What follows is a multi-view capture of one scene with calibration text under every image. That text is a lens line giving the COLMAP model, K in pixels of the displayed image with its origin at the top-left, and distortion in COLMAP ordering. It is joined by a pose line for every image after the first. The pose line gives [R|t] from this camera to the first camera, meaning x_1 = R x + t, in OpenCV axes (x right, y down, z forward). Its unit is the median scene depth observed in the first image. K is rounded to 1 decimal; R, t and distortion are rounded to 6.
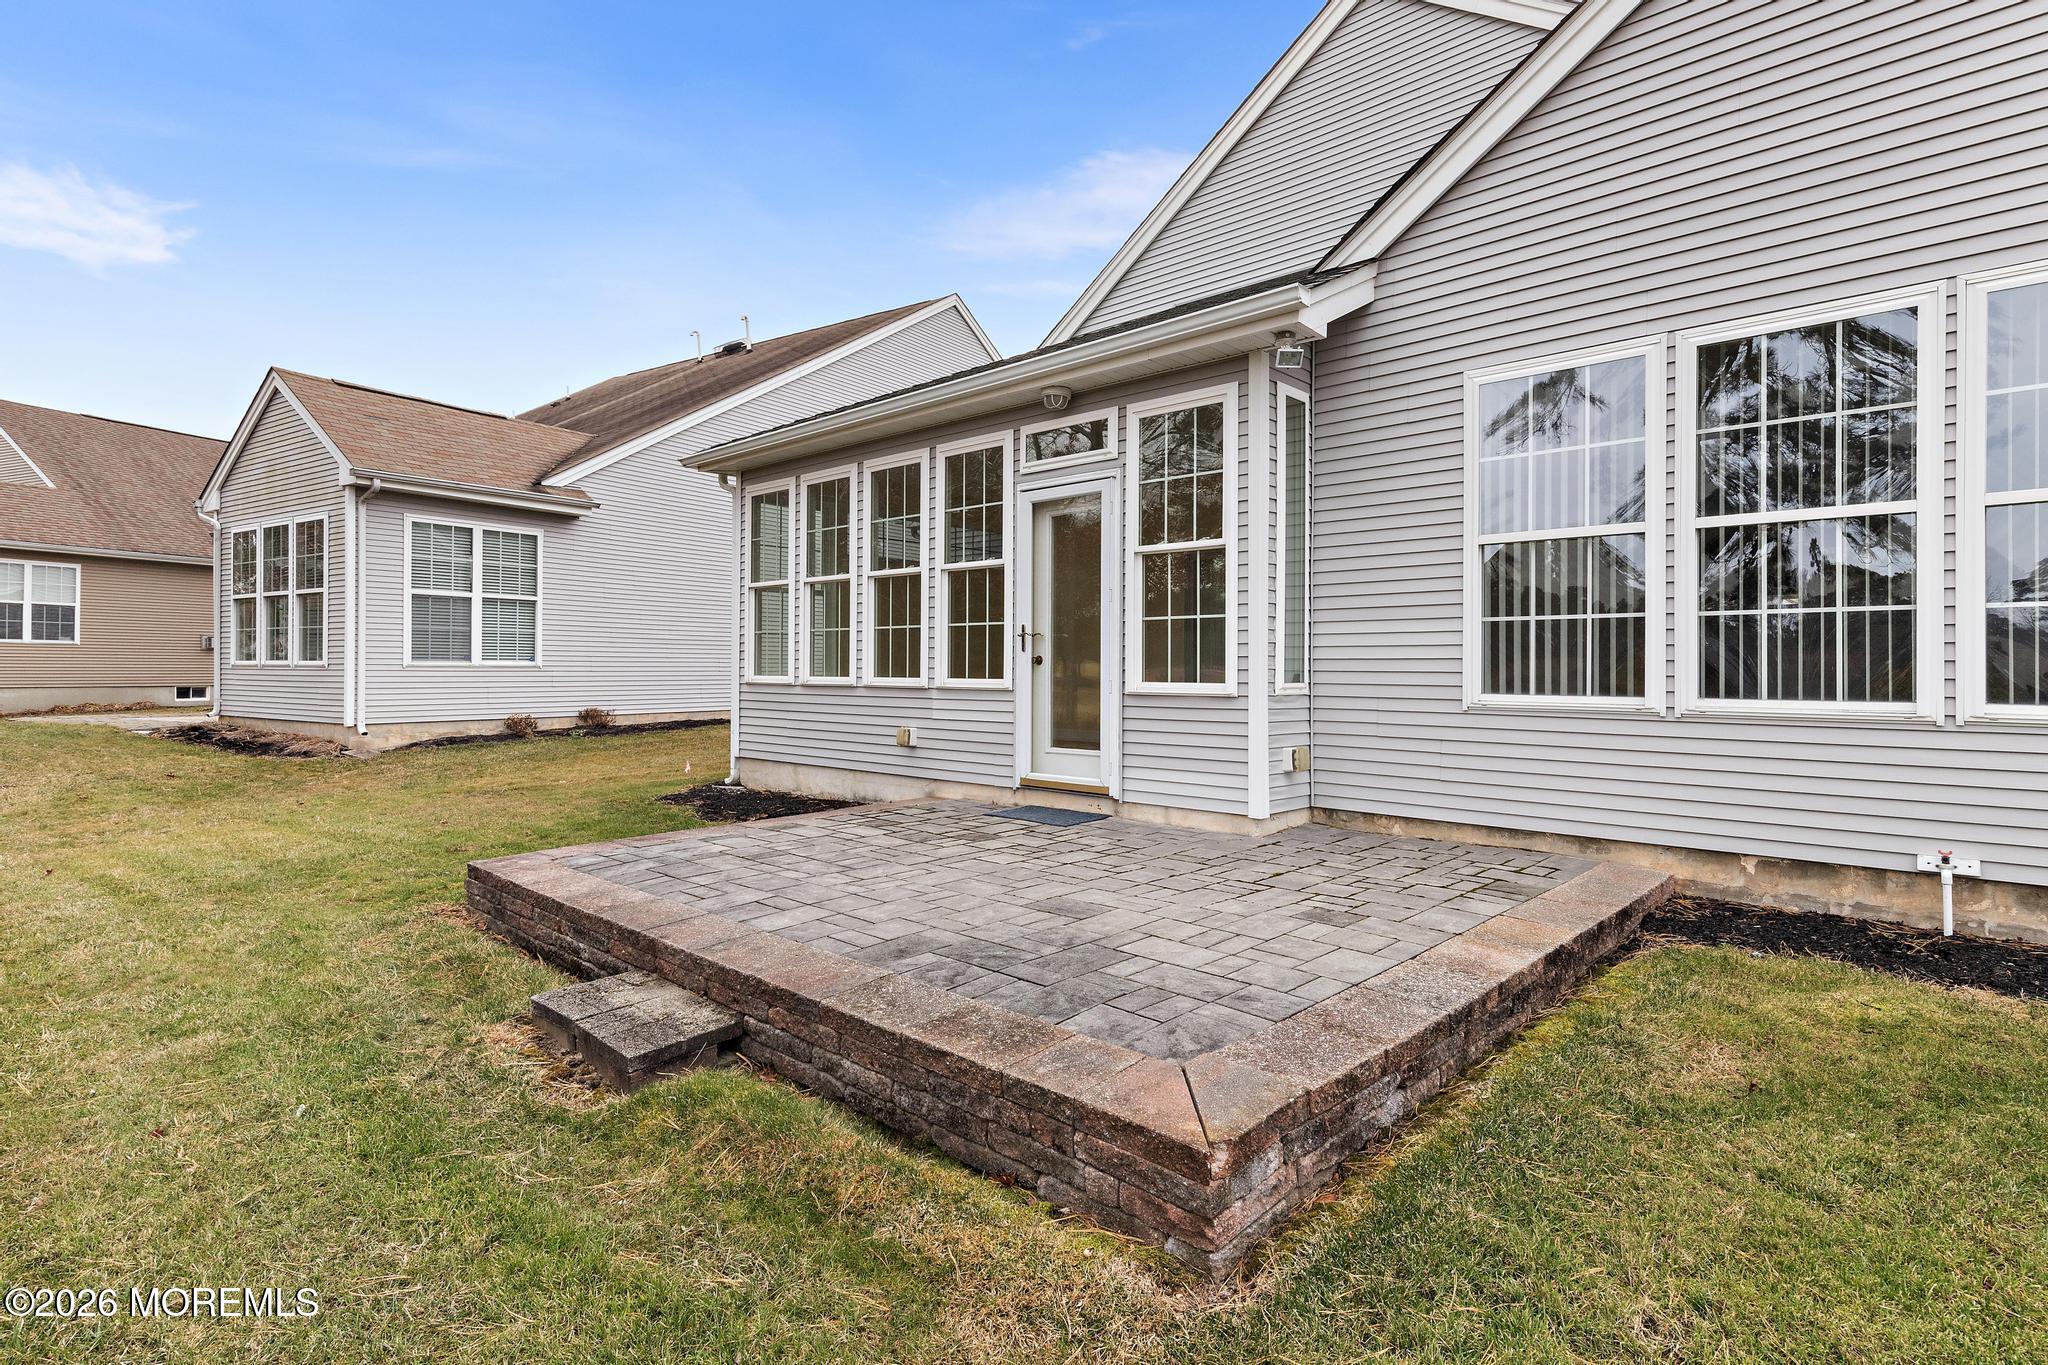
lens RADIAL K [[1051.1, 0, 1032.9], [0, 1051.1, 666.5], [0, 0, 1]] dist [0.002110, -0.000791]
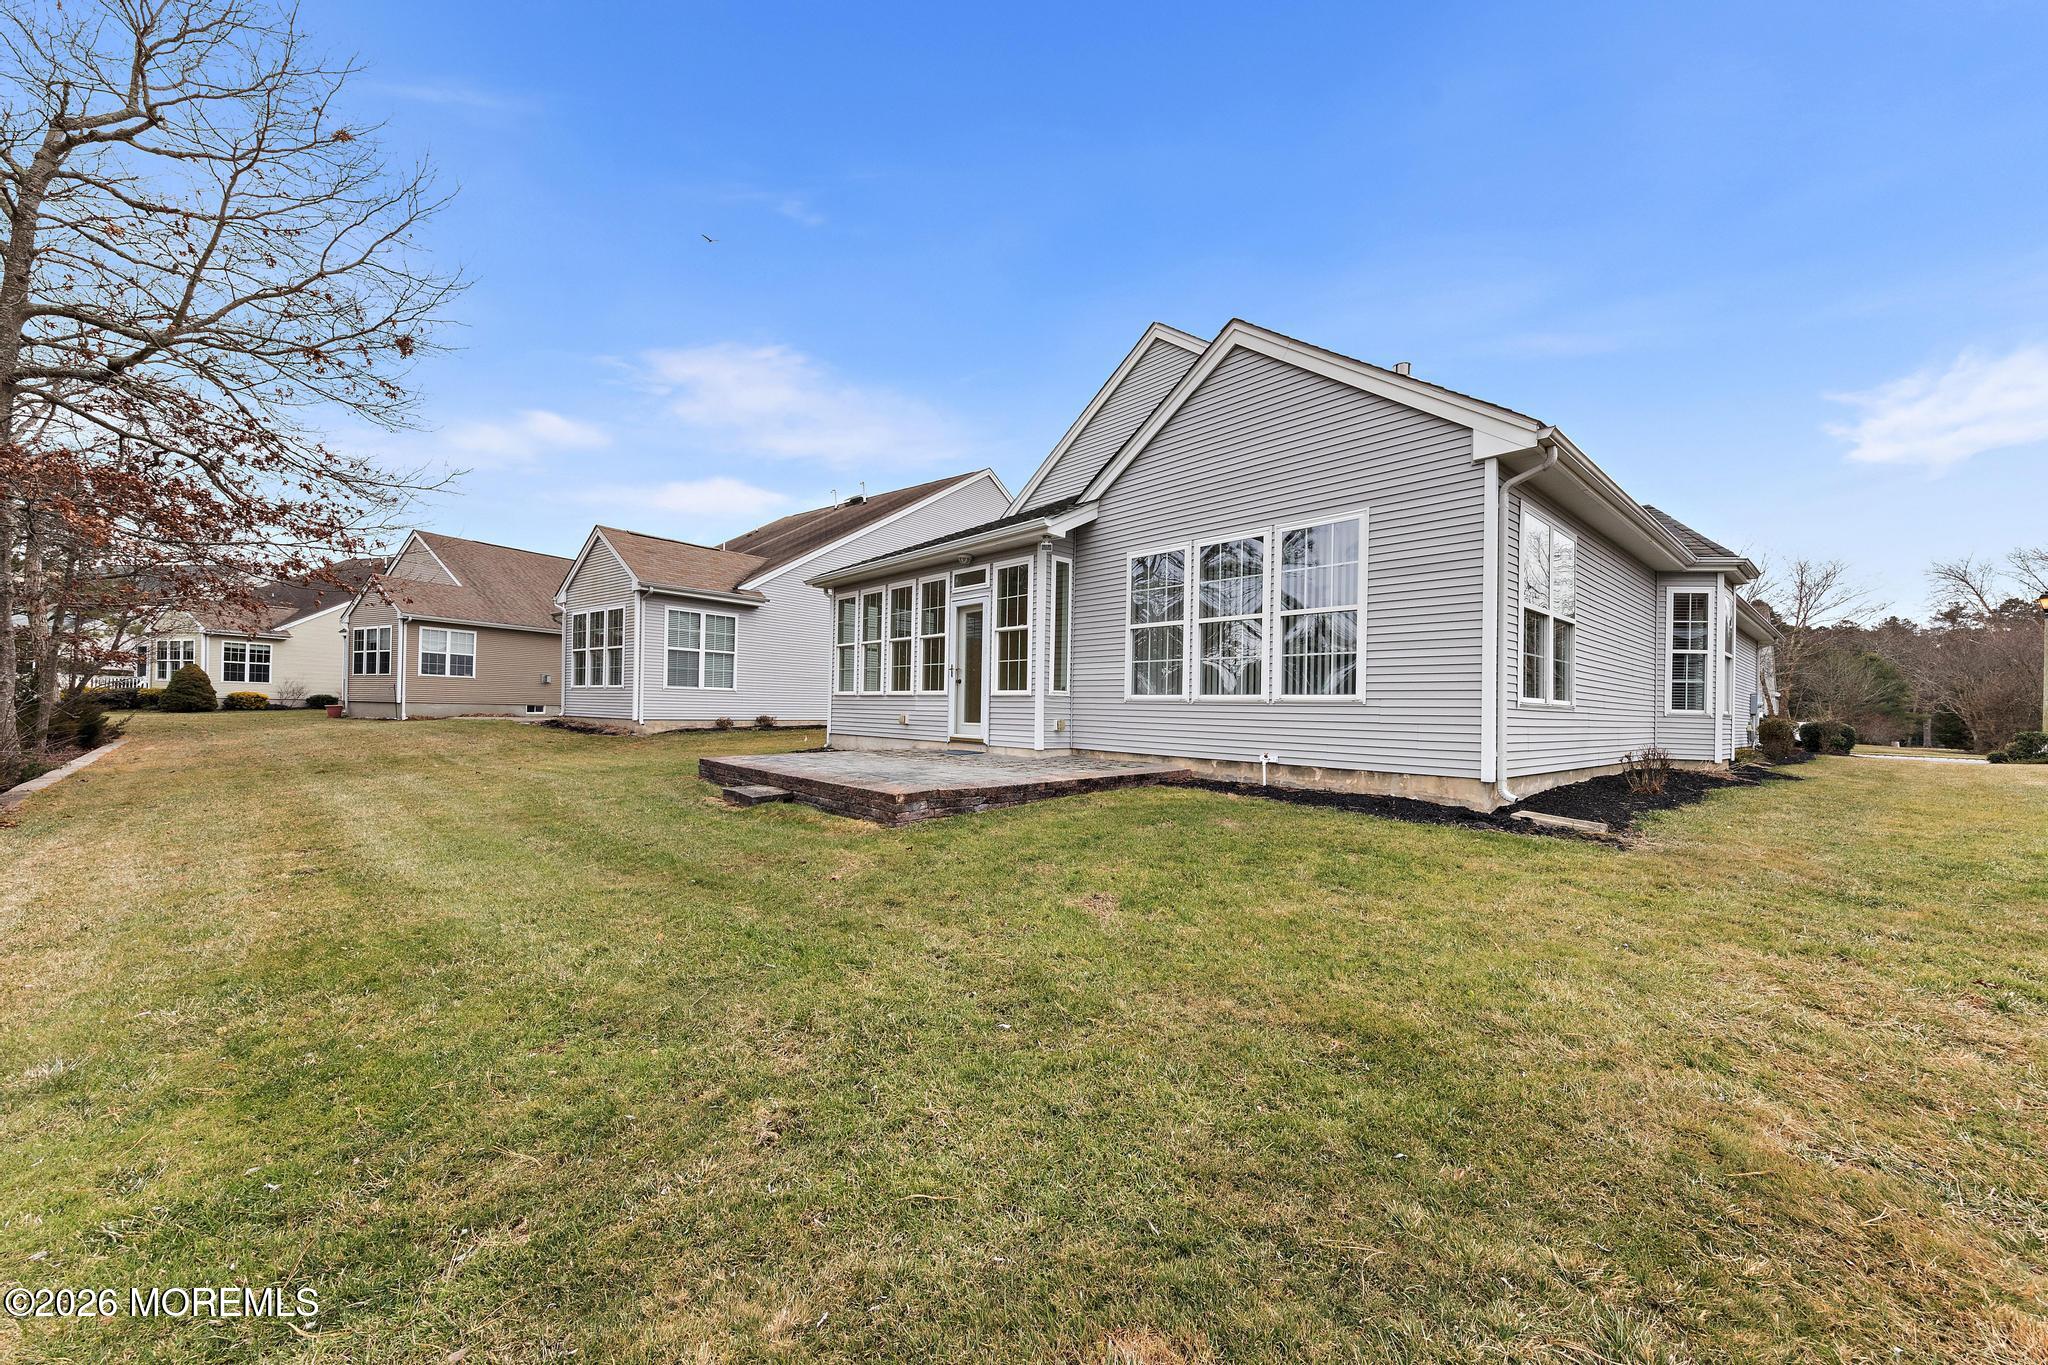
lens RADIAL K [[762.9, 0, 1026.0], [0, 762.9, 711.1], [0, 0, 1]] dist [-0.000169, 0.000025]
pose [[0.996635, 0.016164, -0.080361, 0.242508], [-0.016034, 0.999869, 0.002256, 0.044357], [0.080387, -0.000960, 0.996763, -0.477950]]
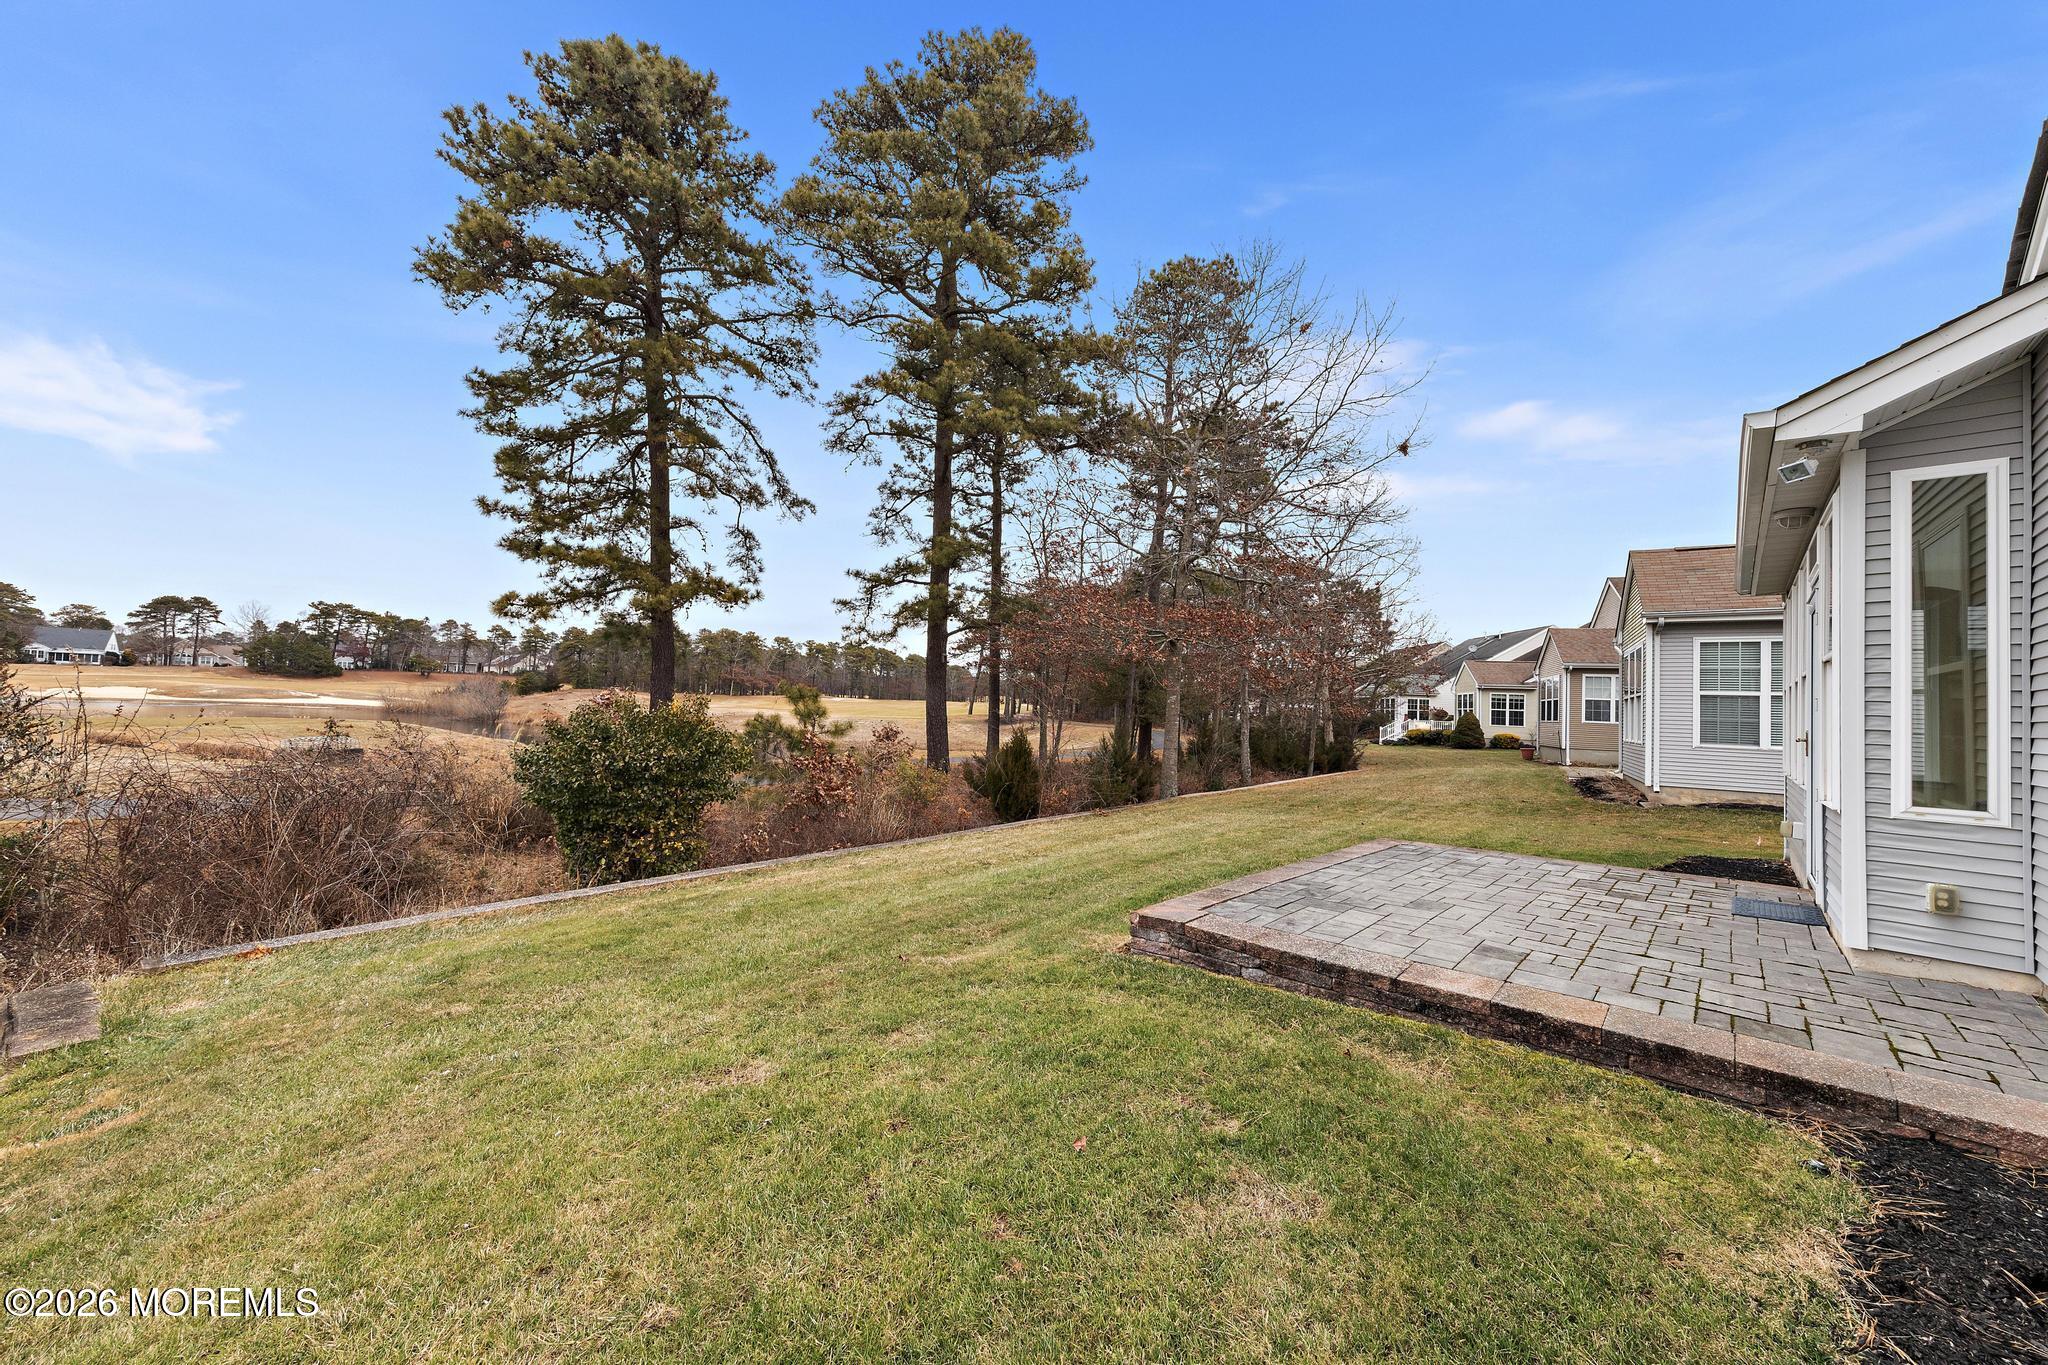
lens RADIAL K [[746.5, 0, 1024.0], [0, 746.5, 682.5], [0, 0, 1]] dist [-0.000077, -0.000050]
pose [[0.002716, -0.038833, -0.999242, 0.674630], [-0.034444, 0.998649, -0.038903, -0.029167], [0.999403, 0.034524, 0.001375, 0.194903]]
